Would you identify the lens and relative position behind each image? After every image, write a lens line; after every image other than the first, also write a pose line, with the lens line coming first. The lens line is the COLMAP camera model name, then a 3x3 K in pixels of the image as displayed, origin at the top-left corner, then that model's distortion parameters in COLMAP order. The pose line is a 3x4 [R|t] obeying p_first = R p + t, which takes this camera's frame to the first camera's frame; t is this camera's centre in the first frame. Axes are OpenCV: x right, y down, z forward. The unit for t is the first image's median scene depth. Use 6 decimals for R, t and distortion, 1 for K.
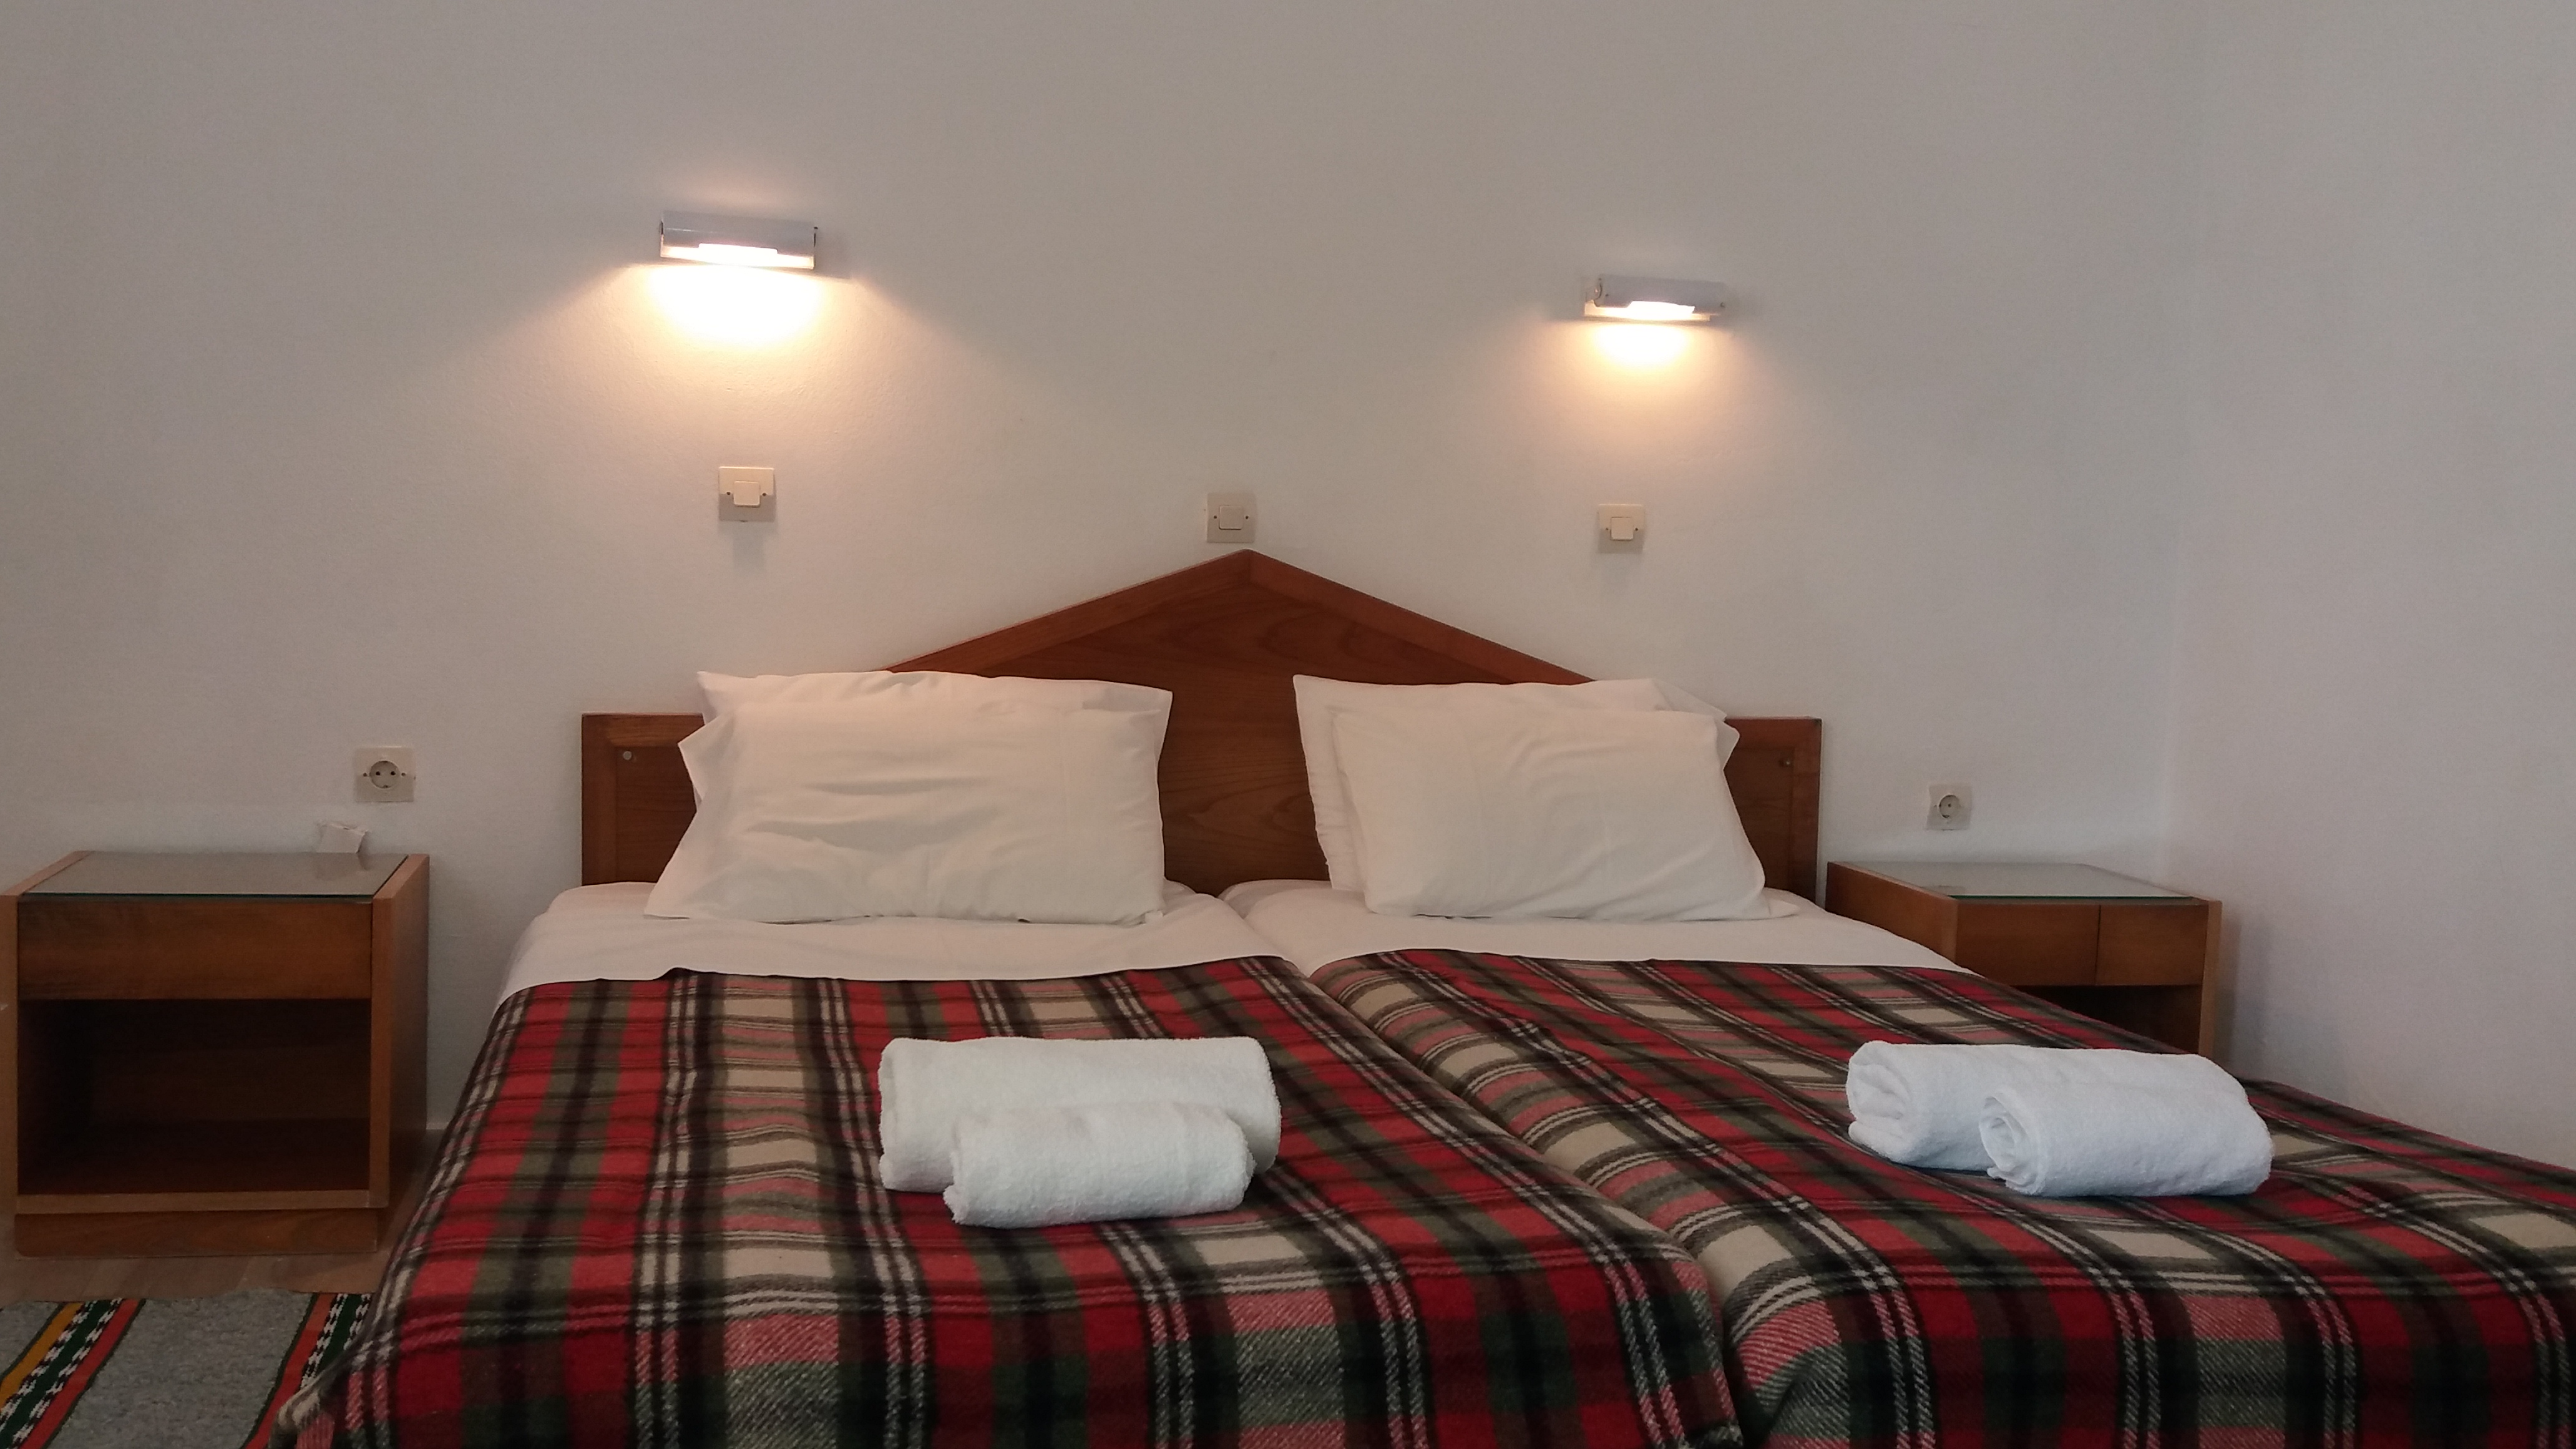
lens RADIAL K [[2439.6, 0, 1288.0], [0, 2439.6, 724.5], [0, 0, 1]] dist [0.067859, -0.002195]
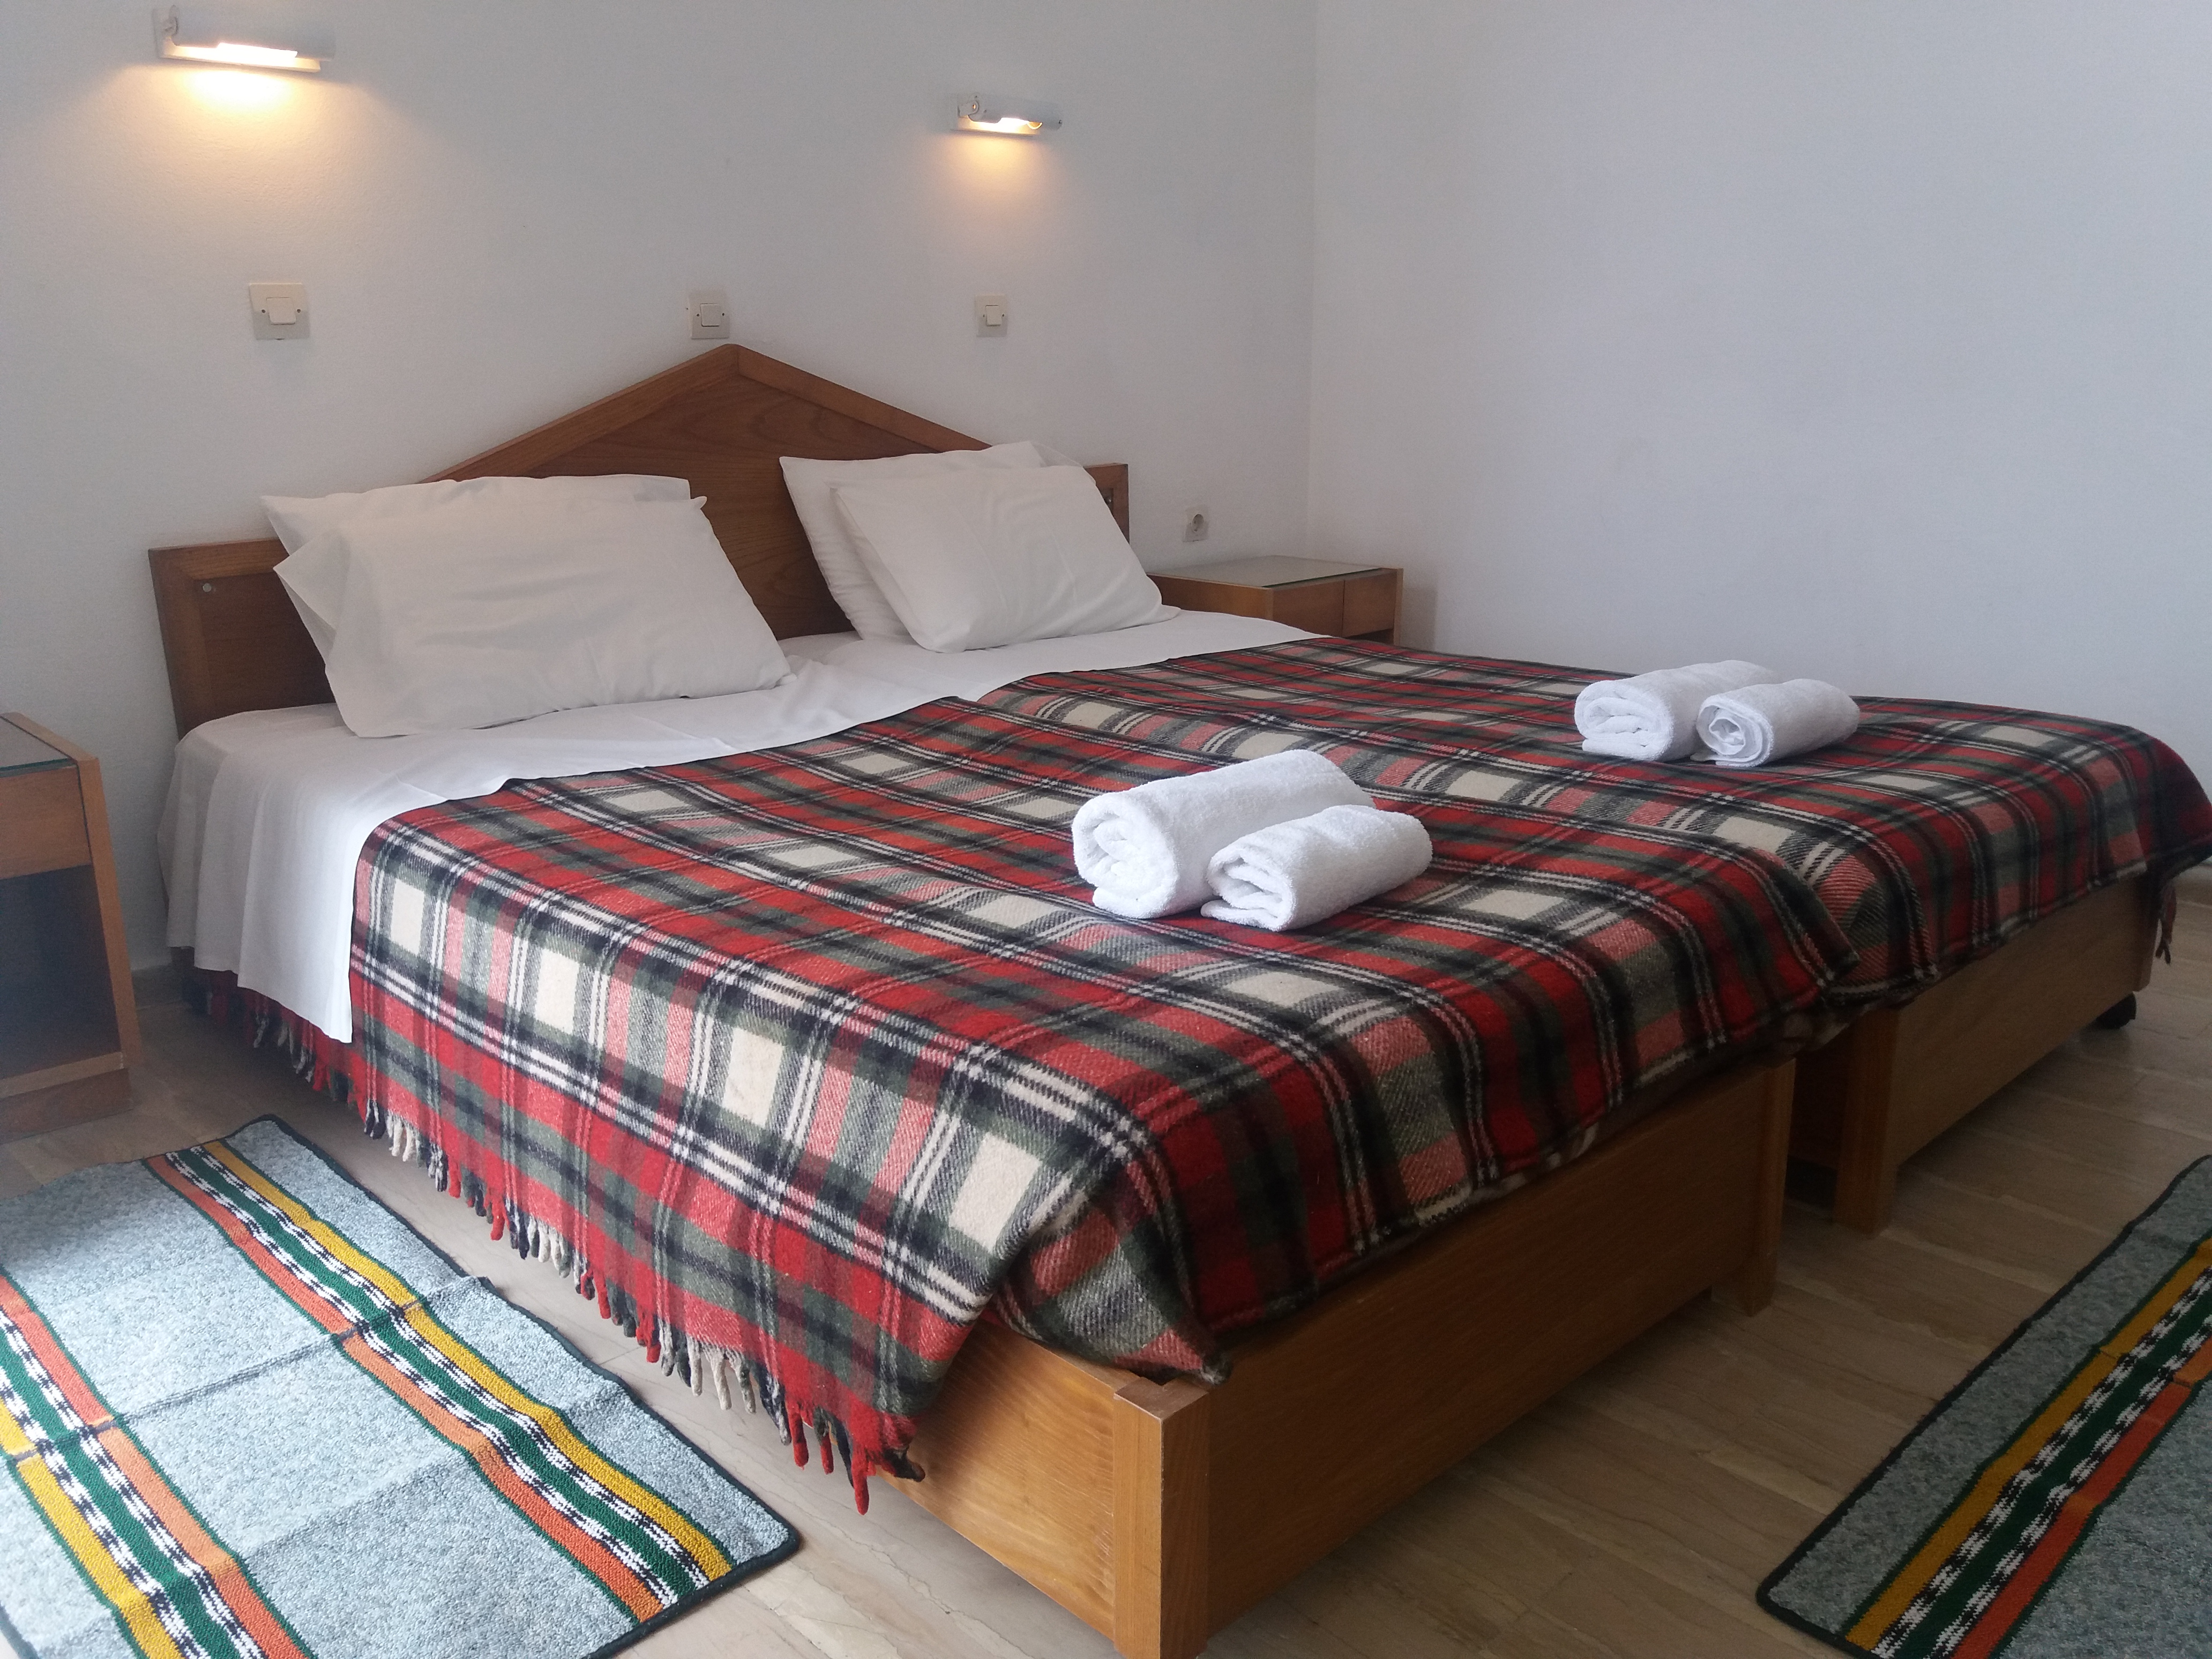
lens RADIAL K [[1888.8, 0, 1106.0], [0, 1888.8, 829.5], [0, 0, 1]] dist [-0.009072, -0.062559]
pose [[0.855276, -0.168496, 0.490011, -0.366805], [0.079217, 0.977055, 0.197705, -0.013723], [-0.512081, -0.130276, 0.849000, 0.174728]]
